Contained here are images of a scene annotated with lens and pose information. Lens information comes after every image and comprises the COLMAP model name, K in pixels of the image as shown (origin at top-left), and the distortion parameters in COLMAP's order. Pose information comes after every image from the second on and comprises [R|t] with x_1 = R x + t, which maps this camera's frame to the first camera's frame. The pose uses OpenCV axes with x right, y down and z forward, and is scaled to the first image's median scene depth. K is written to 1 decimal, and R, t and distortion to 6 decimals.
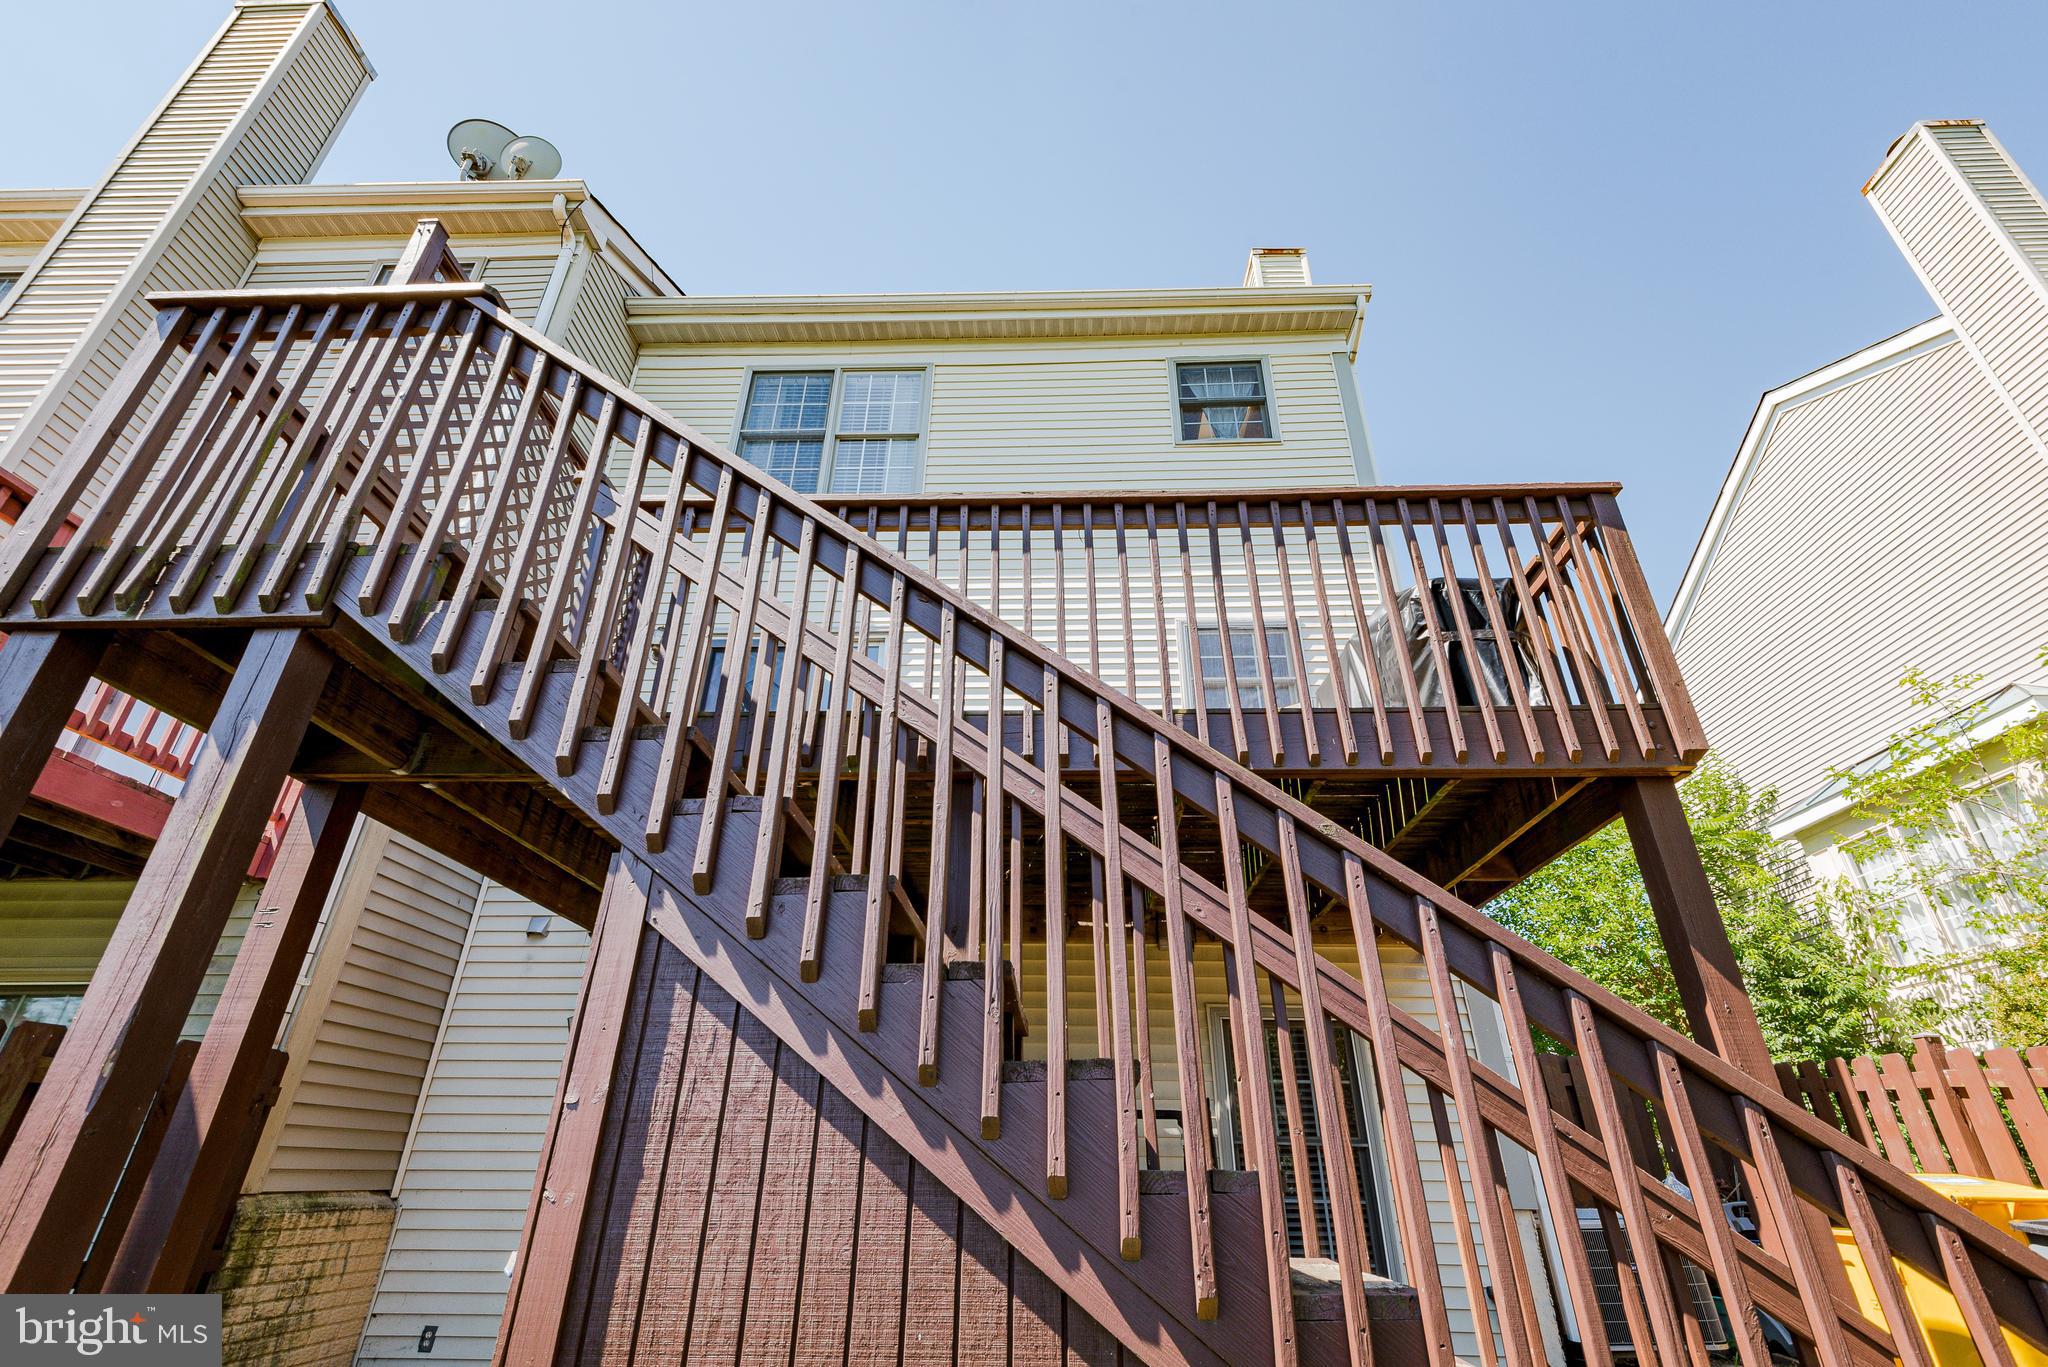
lens RADIAL K [[916.4, 0, 1024.0], [0, 916.4, 683.5], [0, 0, 1]] dist [0.010059, -0.000189]
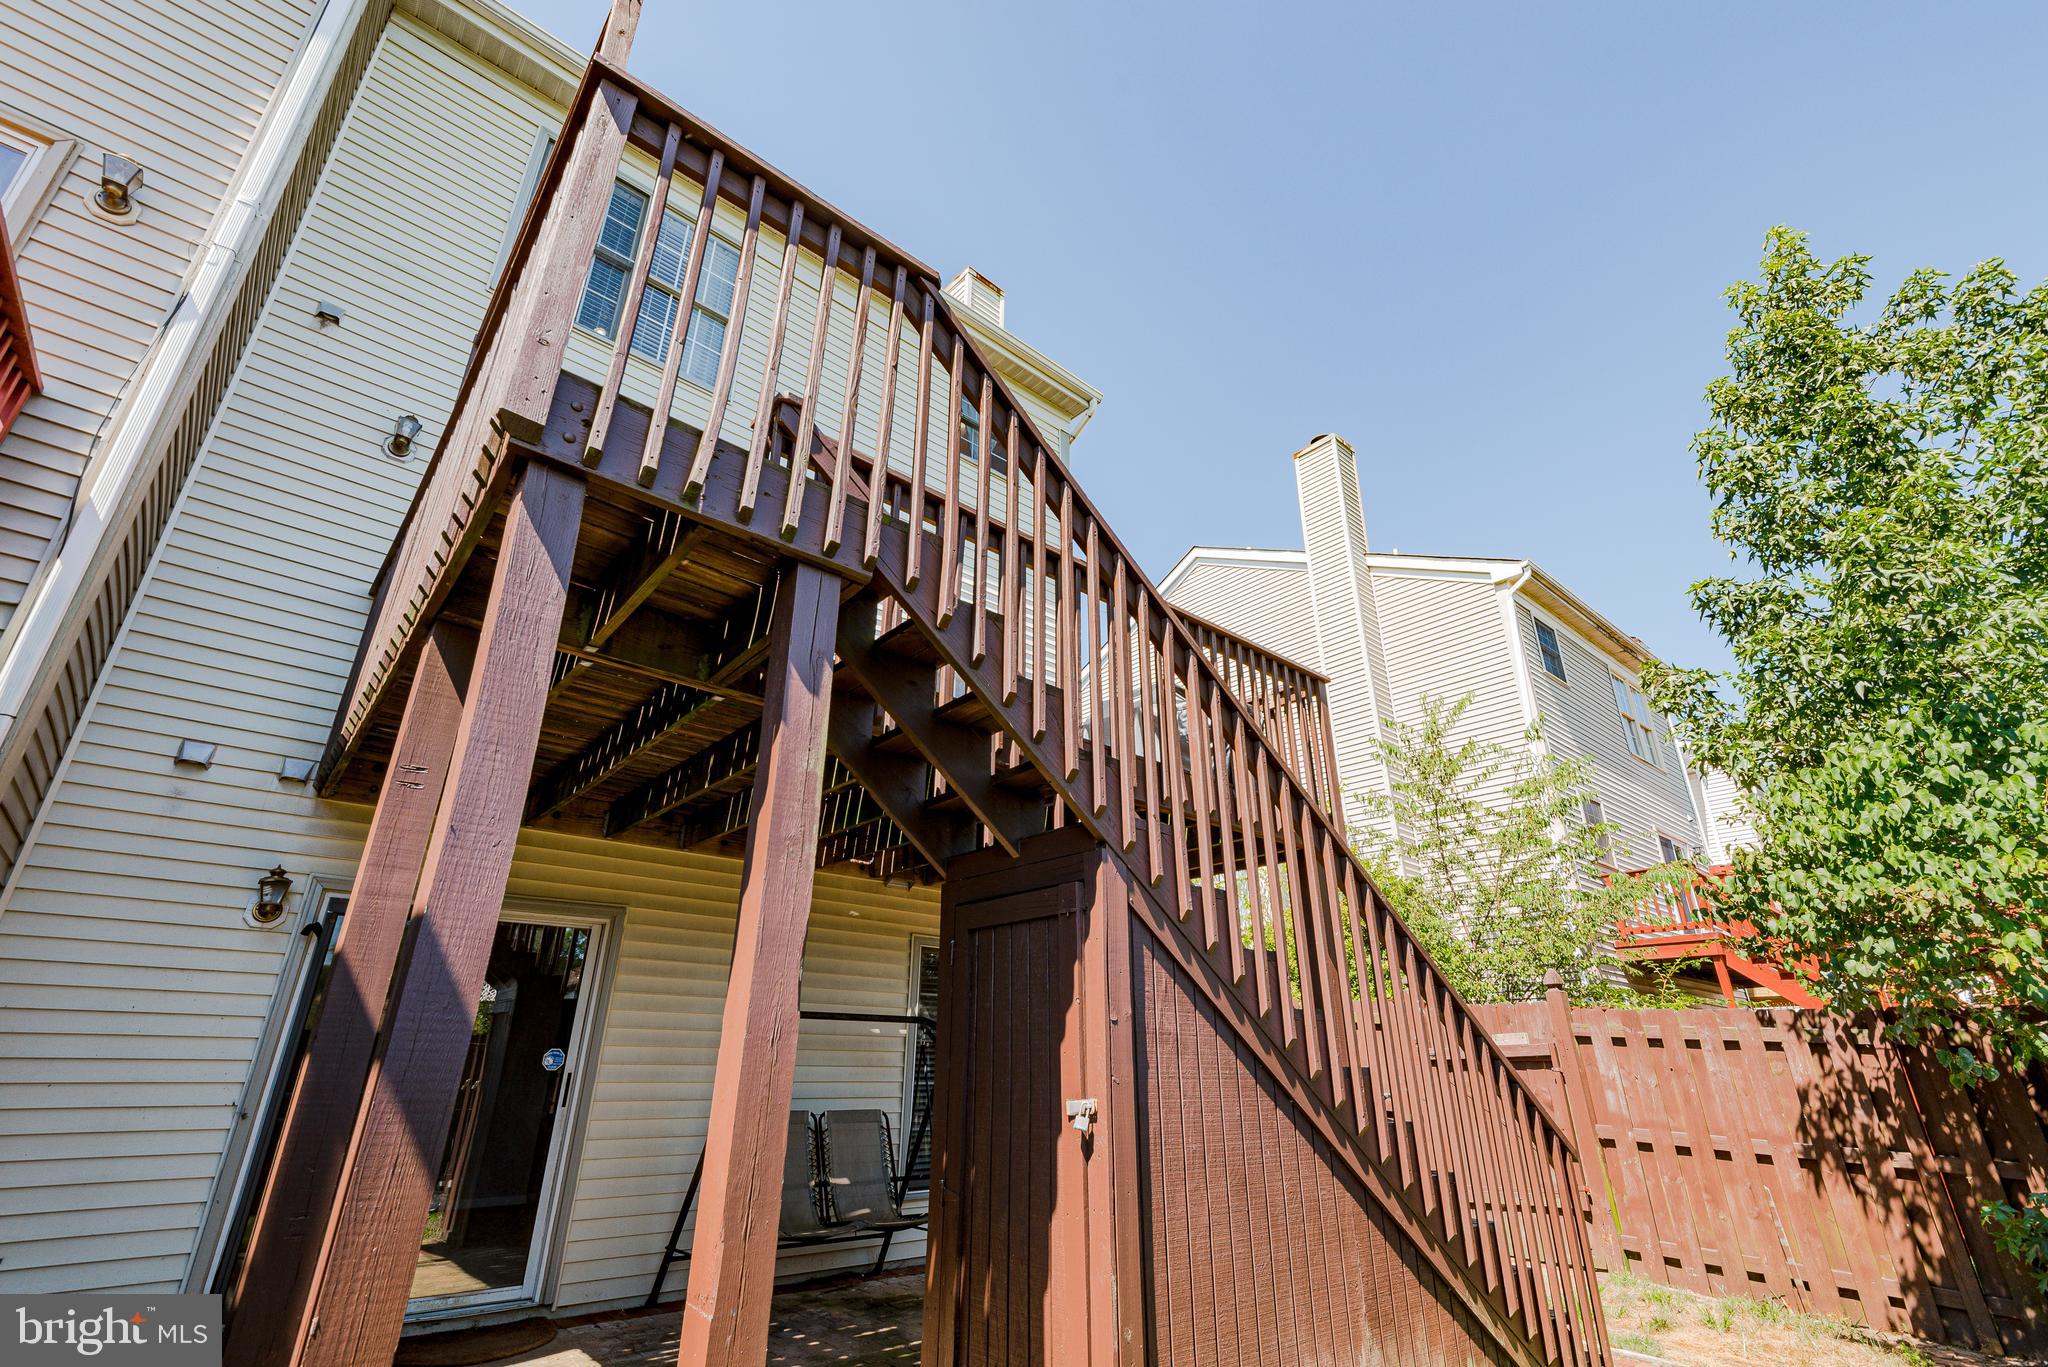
lens RADIAL K [[916.4, 0, 1024.0], [0, 916.4, 683.5], [0, 0, 1]] dist [0.010059, -0.000189]
pose [[0.738084, 0.263955, 0.620934, -0.801028], [-0.321397, 0.946725, -0.020414, 0.007707], [-0.593242, -0.184499, 0.783597, 0.010926]]
